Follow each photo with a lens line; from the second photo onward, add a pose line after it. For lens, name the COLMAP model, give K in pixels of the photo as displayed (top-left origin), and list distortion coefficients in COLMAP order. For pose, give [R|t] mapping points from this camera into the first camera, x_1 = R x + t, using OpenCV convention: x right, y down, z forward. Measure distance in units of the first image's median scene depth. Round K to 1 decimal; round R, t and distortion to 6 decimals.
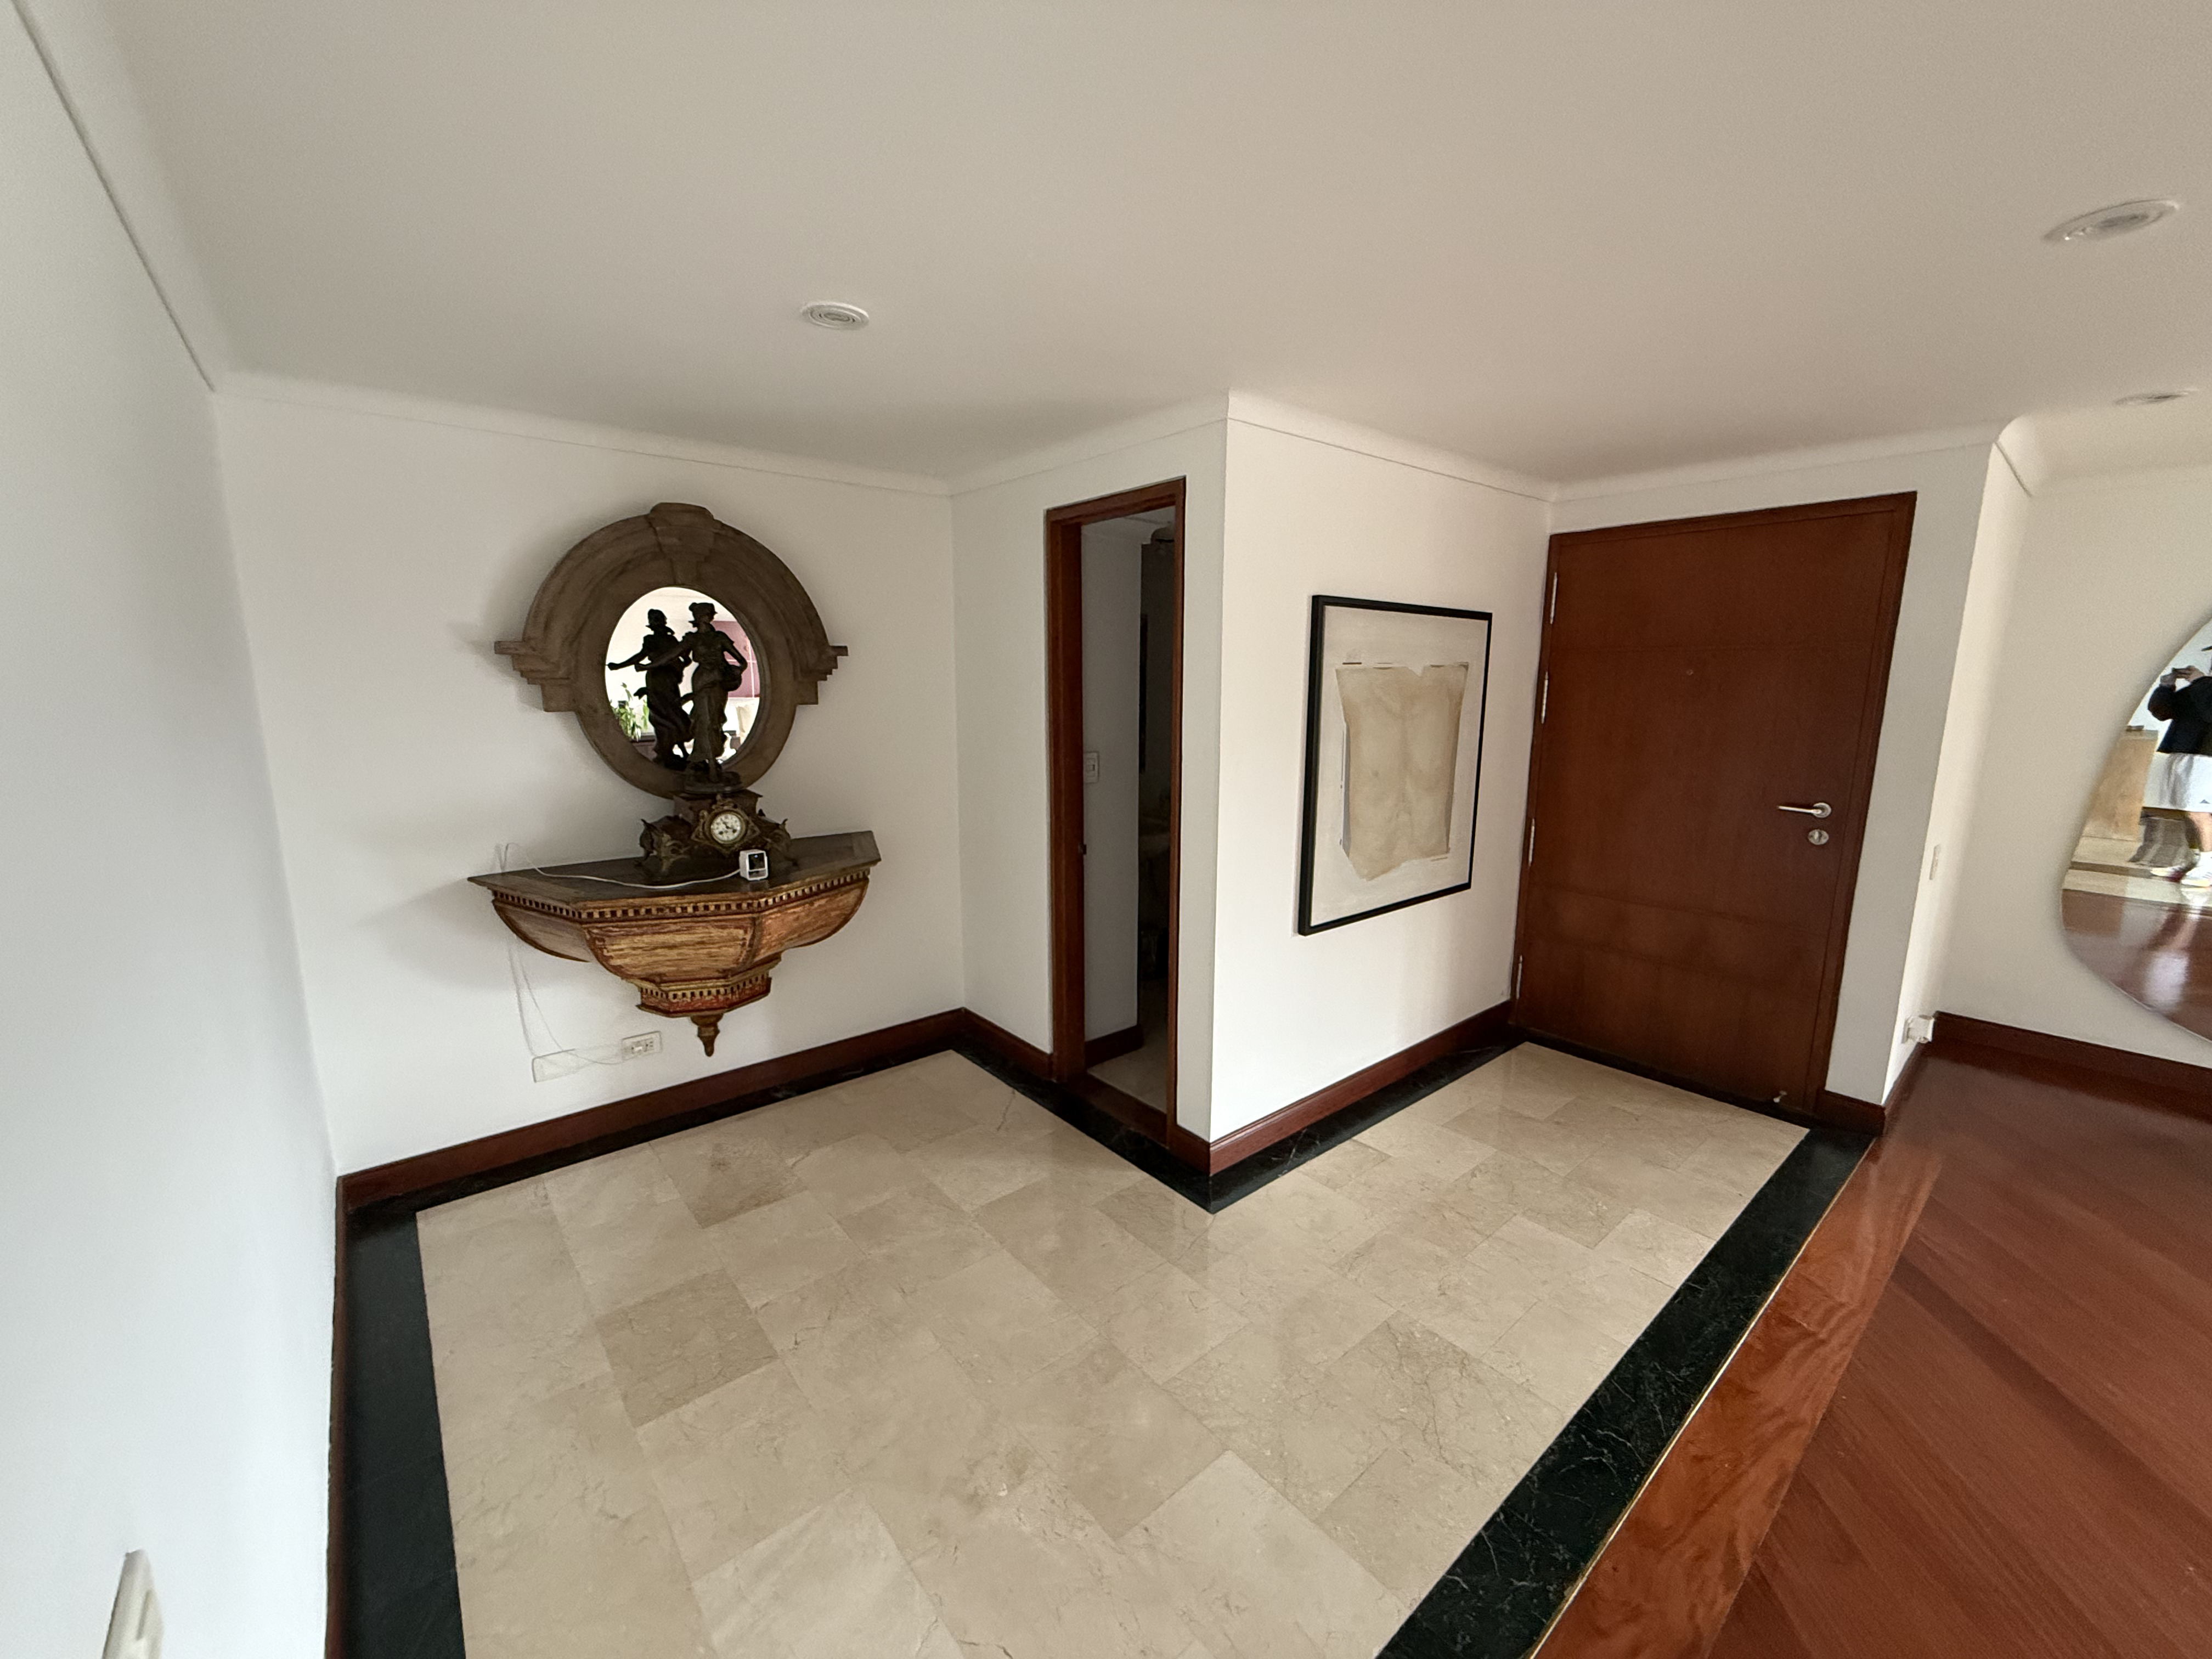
lens RADIAL K [[882.4, 0, 1094.6], [0, 882.4, 833.4], [0, 0, 1]] dist [0.000508, -0.000384]
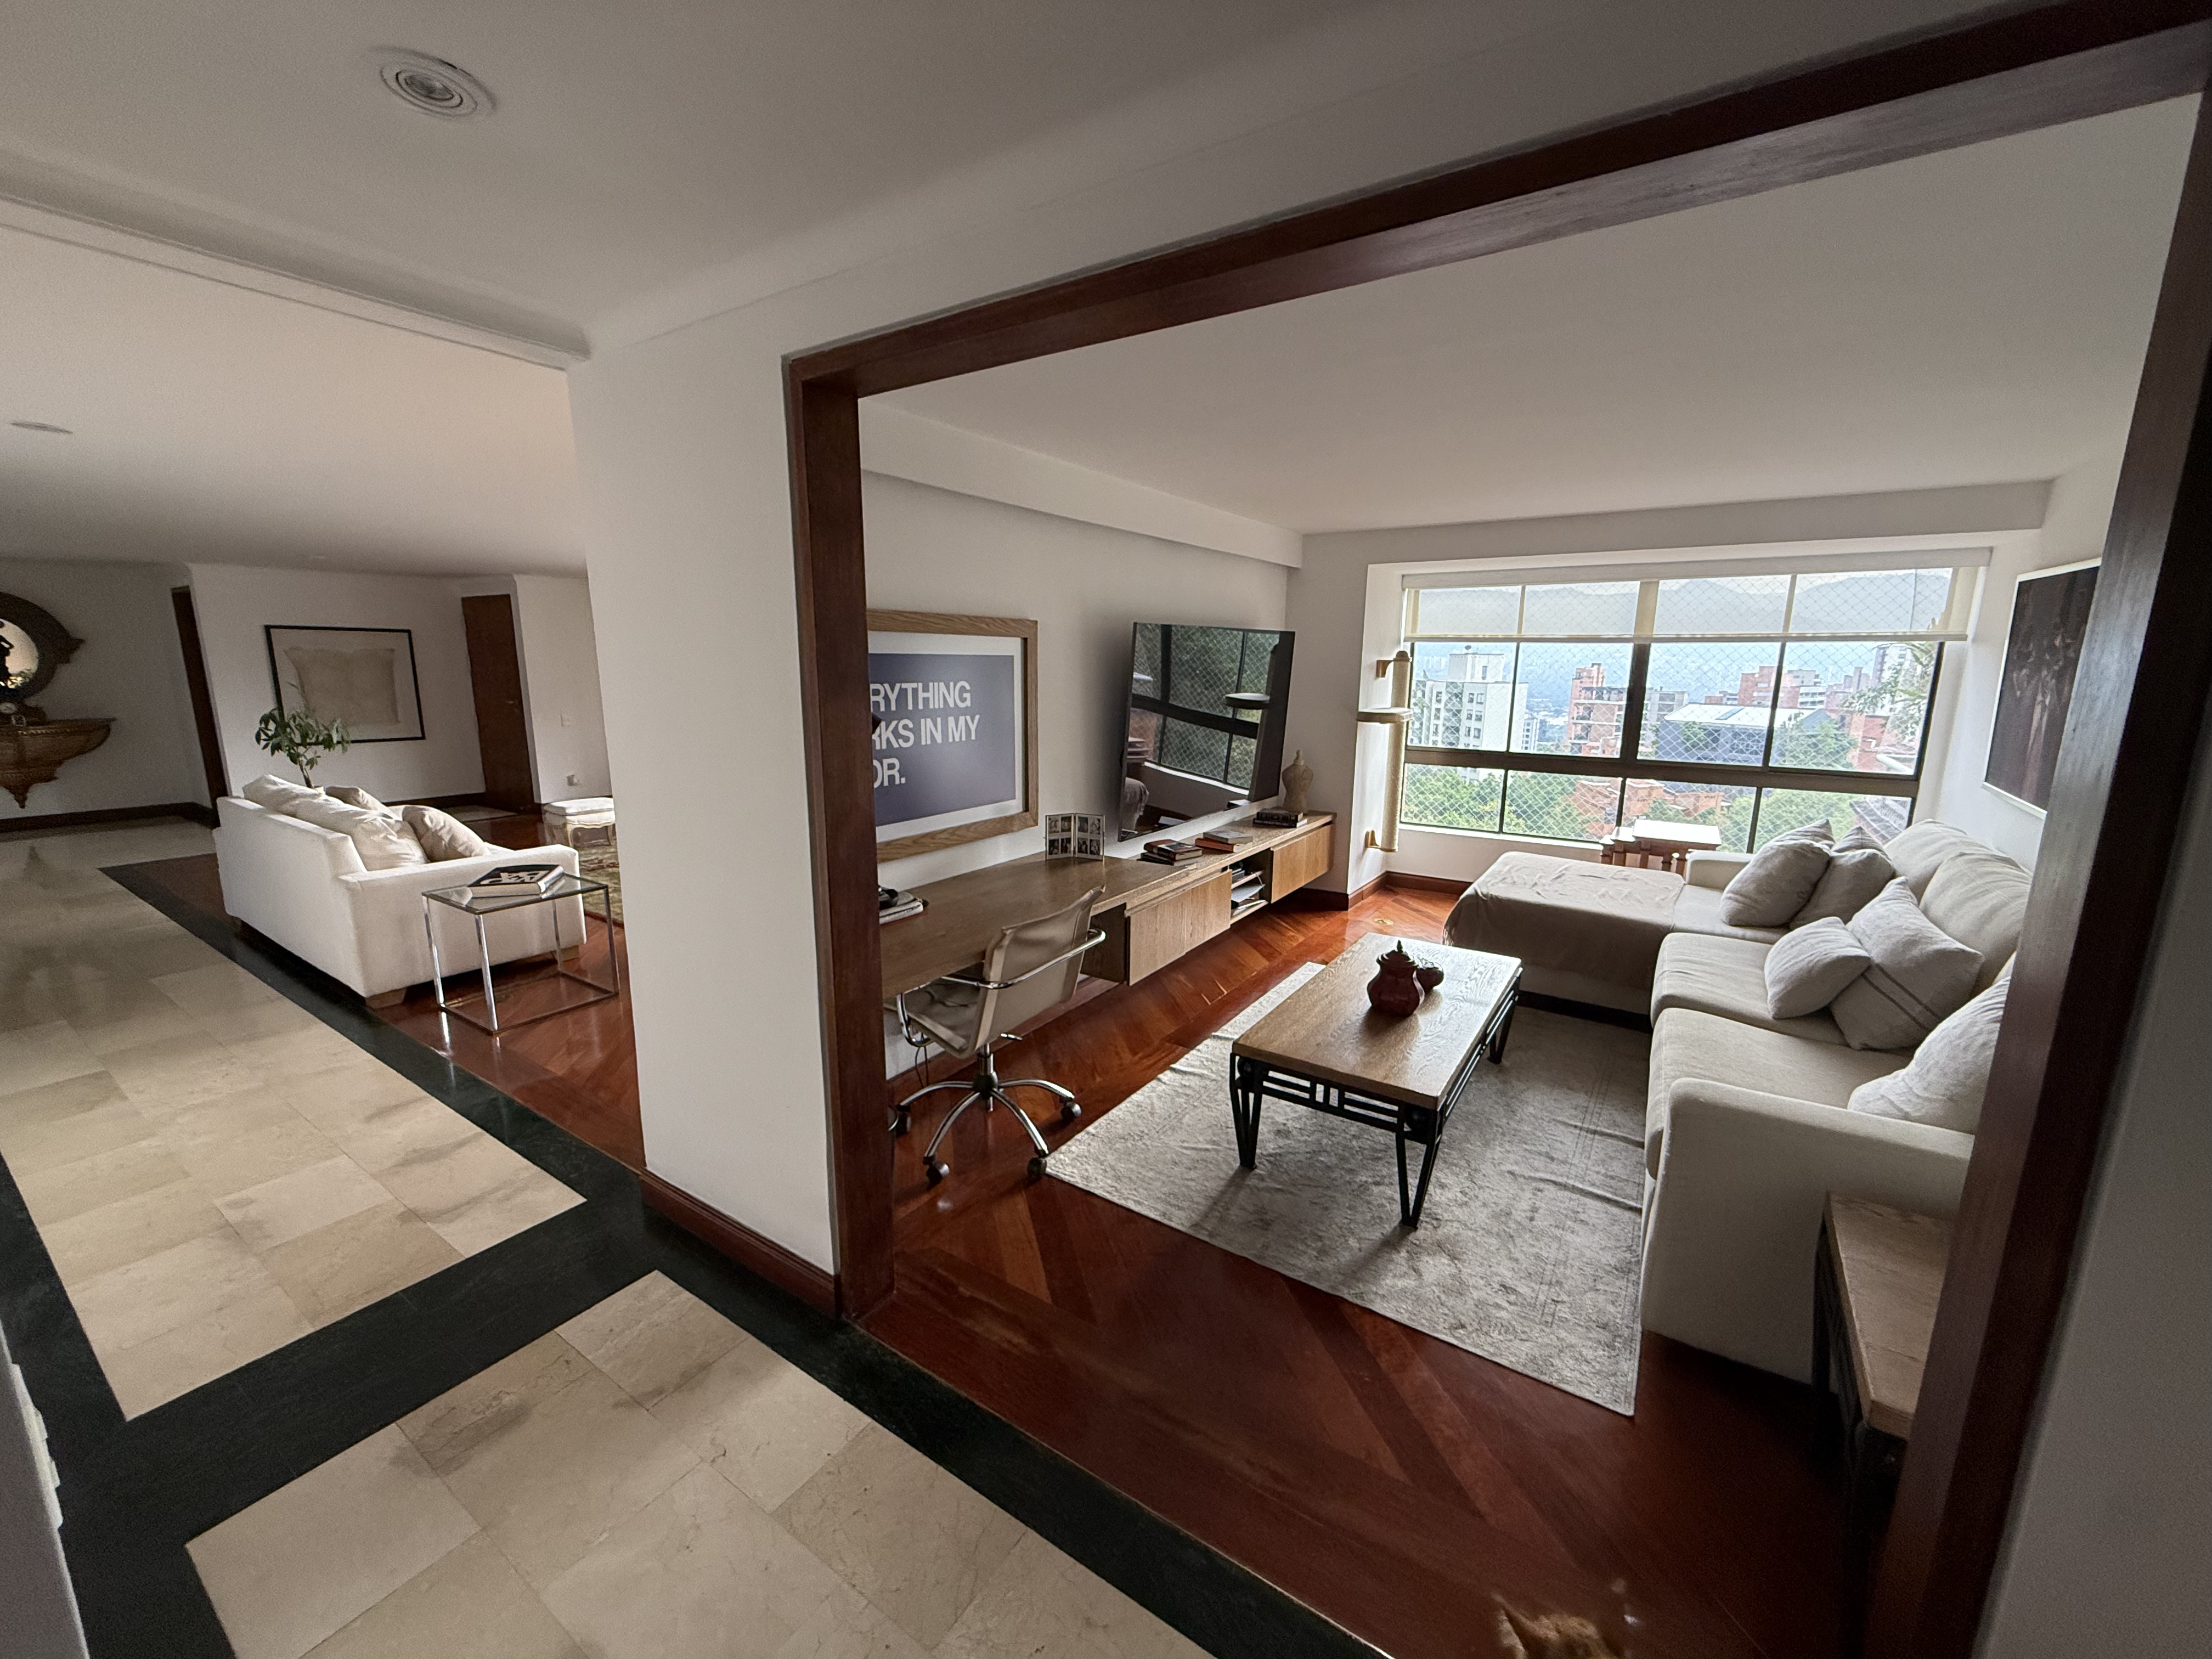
lens RADIAL K [[882.4, 0, 1110.1], [0, 882.4, 827.4], [0, 0, 1]] dist [0.000508, -0.000384]
pose [[0.957809, -0.043041, 0.284163, 2.011957], [0.036516, 0.998935, 0.028220, 0.402384], [-0.285075, -0.016653, 0.958361, -2.524183]]
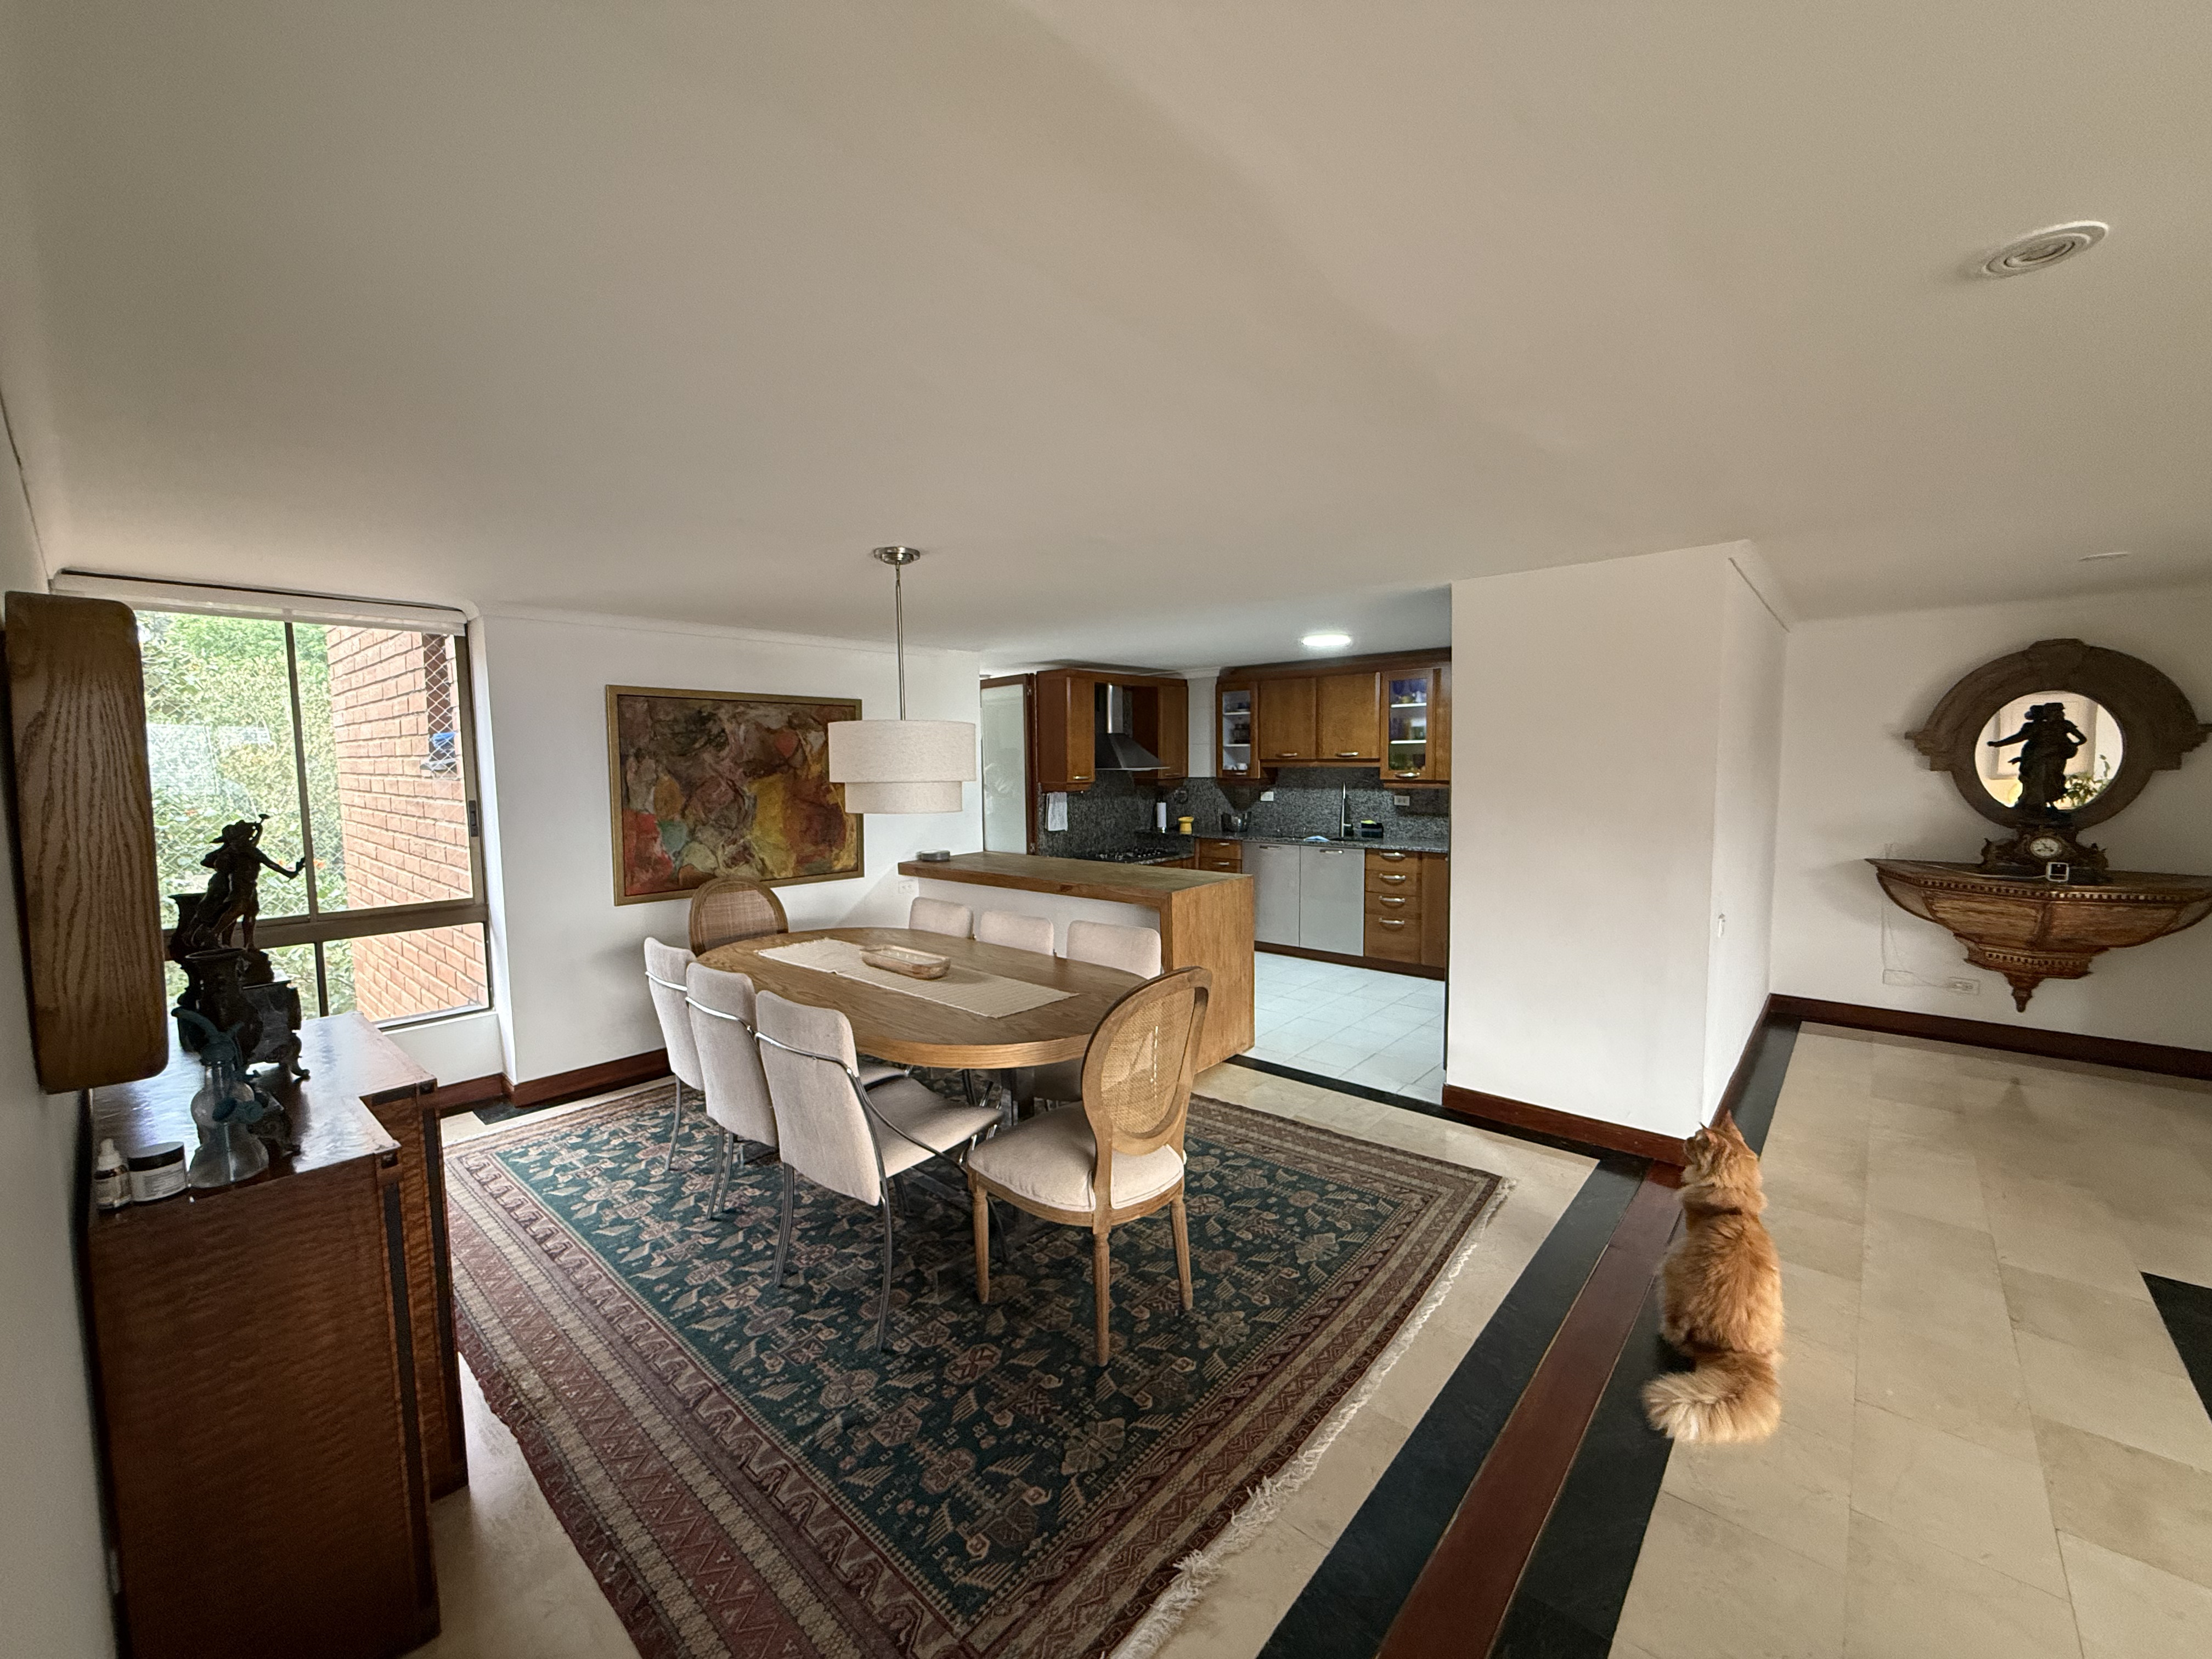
lens RADIAL K [[882.4, 0, 1100.2], [0, 882.4, 835.8], [0, 0, 1]] dist [0.000508, -0.000384]
pose [[0.154521, 0.083247, -0.984476, 0.837442], [-0.158405, 0.985641, 0.058483, 0.144289], [0.975208, 0.146909, 0.165489, -0.855985]]
